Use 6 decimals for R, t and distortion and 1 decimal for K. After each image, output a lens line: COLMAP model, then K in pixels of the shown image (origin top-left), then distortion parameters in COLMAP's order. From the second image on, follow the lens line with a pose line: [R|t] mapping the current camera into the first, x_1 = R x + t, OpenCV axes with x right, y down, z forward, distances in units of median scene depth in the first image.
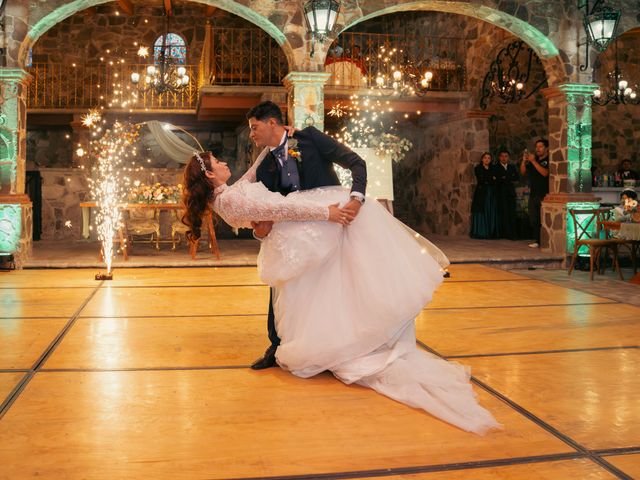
lens RADIAL K [[623.6, 0, 320.3], [0, 623.6, 225.9], [0, 0, 1]] dist [-0.107913, 0.000000]
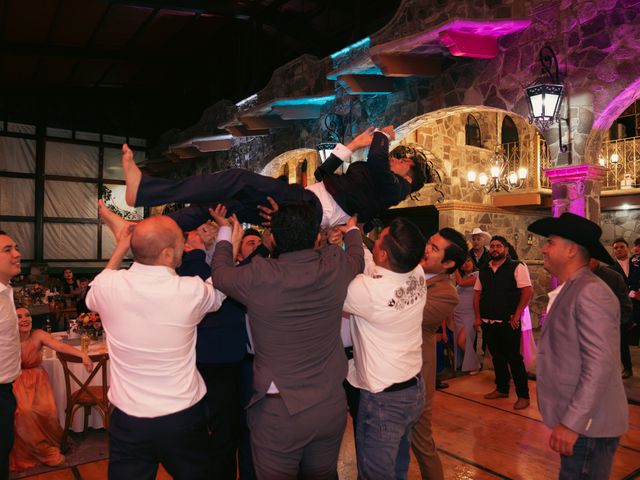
lens RADIAL K [[488.9, 0, 320.0], [0, 488.9, 241.7], [0, 0, 1]] dist [-0.117716, 0.069496]
pose [[0.469646, -0.003140, -0.882849, -0.155716], [-0.034167, 0.999180, -0.021729, -0.269989], [0.882194, 0.040370, 0.469153, 0.757240]]
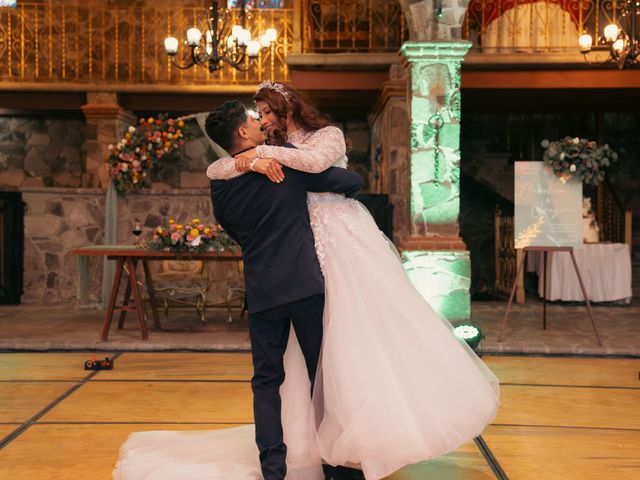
lens RADIAL K [[951.7, 0, 296.6], [0, 951.7, 238.1], [0, 0, 1]] dist [0.154983, 0.000000]
pose [[0.990783, 0.003419, -0.135415, -0.034643], [-0.010775, 0.998503, -0.053628, 0.003423], [0.135029, 0.054593, 0.989337, 0.048972]]
